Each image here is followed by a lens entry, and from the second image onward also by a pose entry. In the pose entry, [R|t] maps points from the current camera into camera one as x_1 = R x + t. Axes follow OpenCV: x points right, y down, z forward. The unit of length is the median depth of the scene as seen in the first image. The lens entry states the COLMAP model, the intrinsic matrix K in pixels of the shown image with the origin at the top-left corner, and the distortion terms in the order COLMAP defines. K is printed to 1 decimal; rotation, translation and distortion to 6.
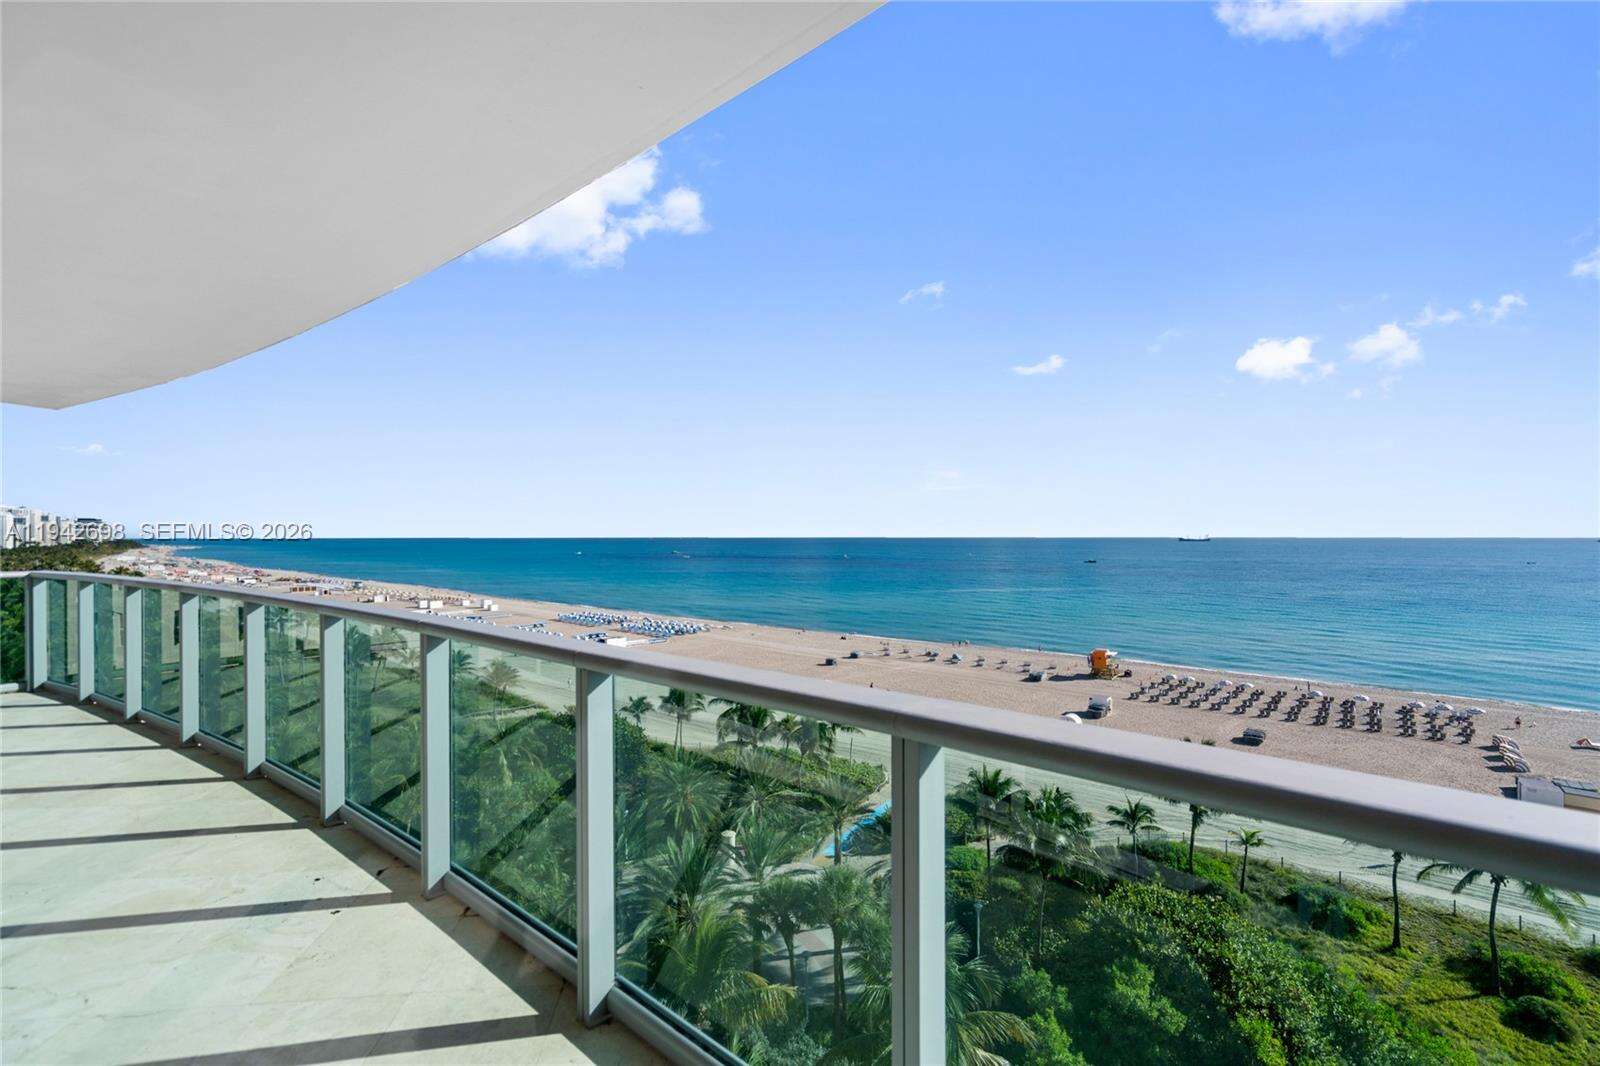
lens RADIAL K [[723.2, 0, 800.6], [0, 723.2, 542.4], [0, 0, 1]] dist [-0.001488, 0.001599]
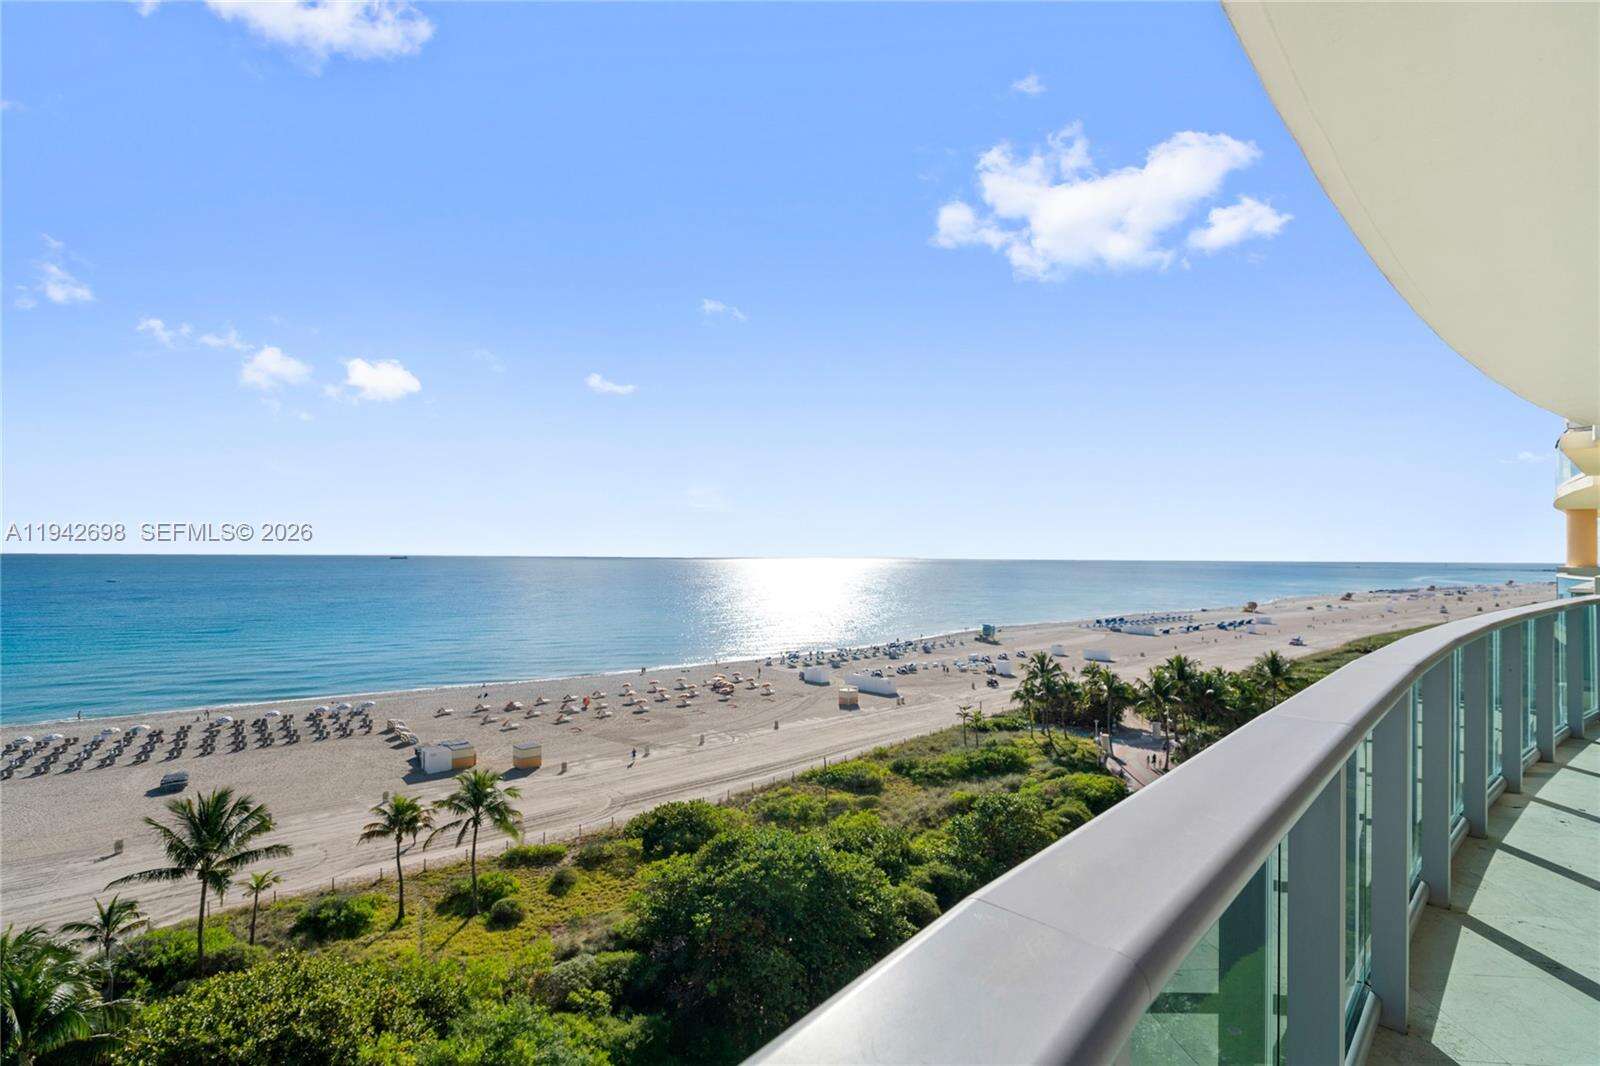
lens RADIAL K [[729.1, 0, 799.0], [0, 729.1, 555.2], [0, 0, 1]] dist [-0.000295, 0.001486]
pose [[0.212073, 0.004846, 0.977242, -0.144152], [0.001426, 0.999985, -0.005268, -0.001198], [-0.977253, 0.002511, 0.212063, 0.133773]]
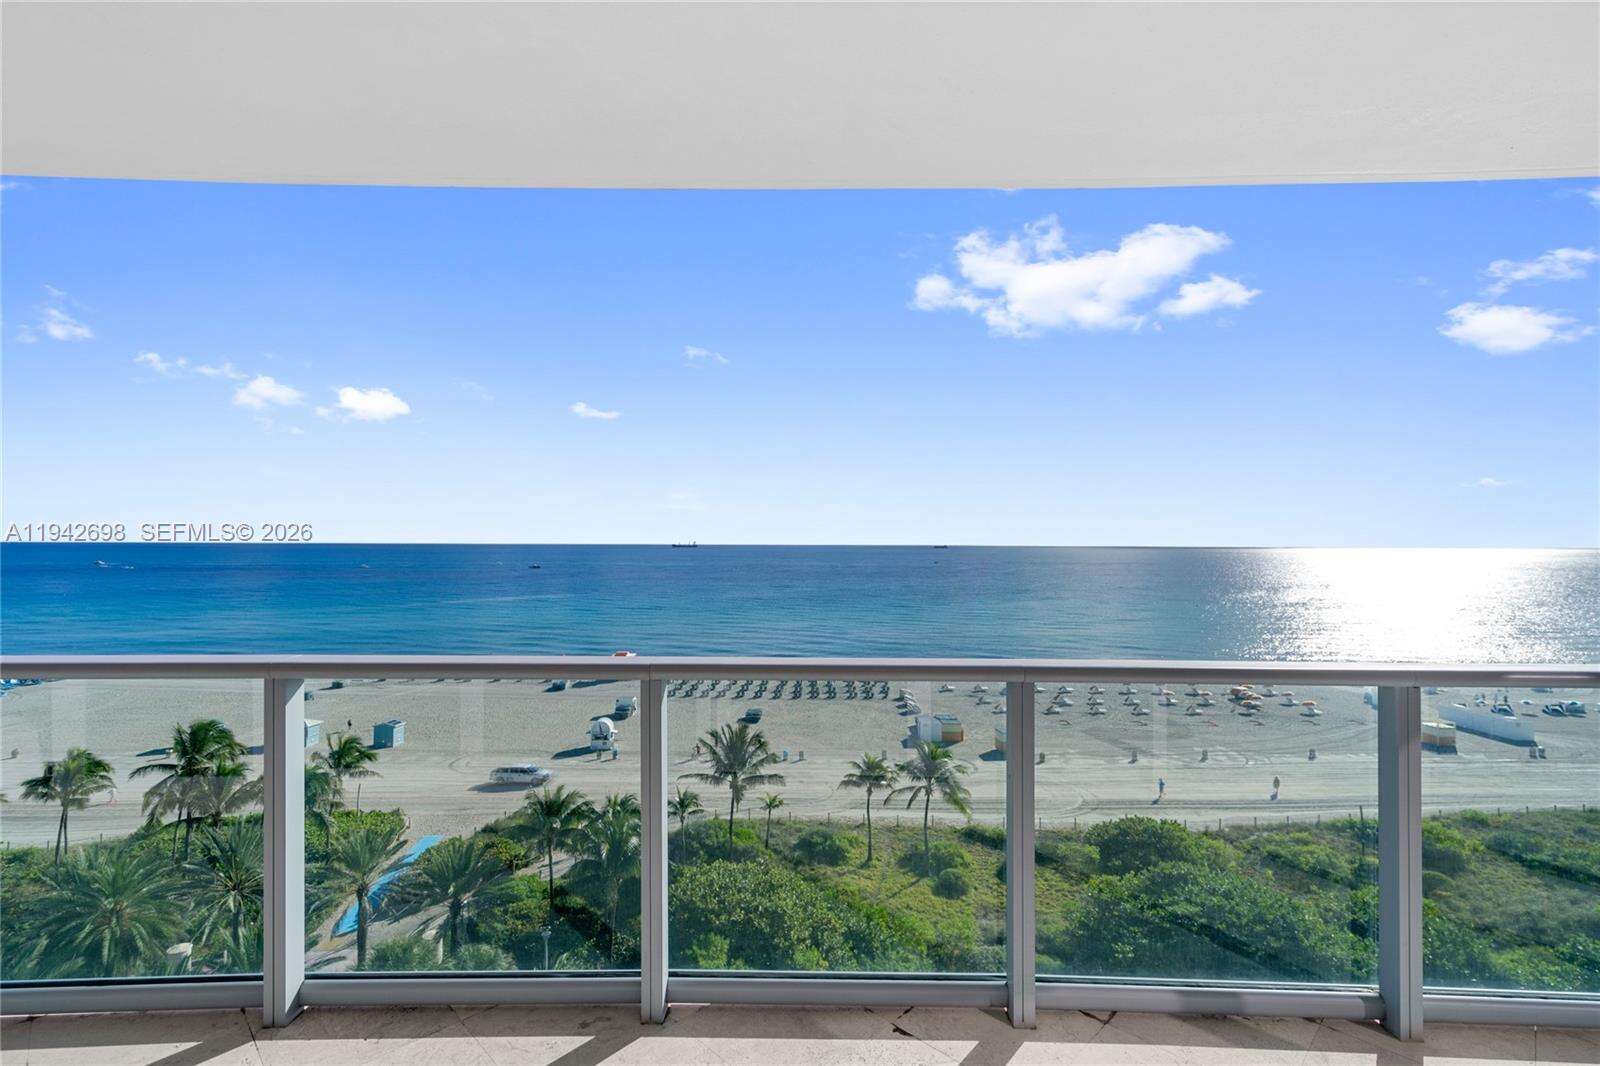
lens RADIAL K [[734.6, 0, 803.9], [0, 734.6, 551.2], [0, 0, 1]] dist [-0.012459, 0.008181]
pose [[0.787526, -0.002883, 0.616274, -0.069121], [0.000777, 0.999993, 0.003685, -0.000187], [-0.616281, -0.002423, 0.787523, 0.035475]]
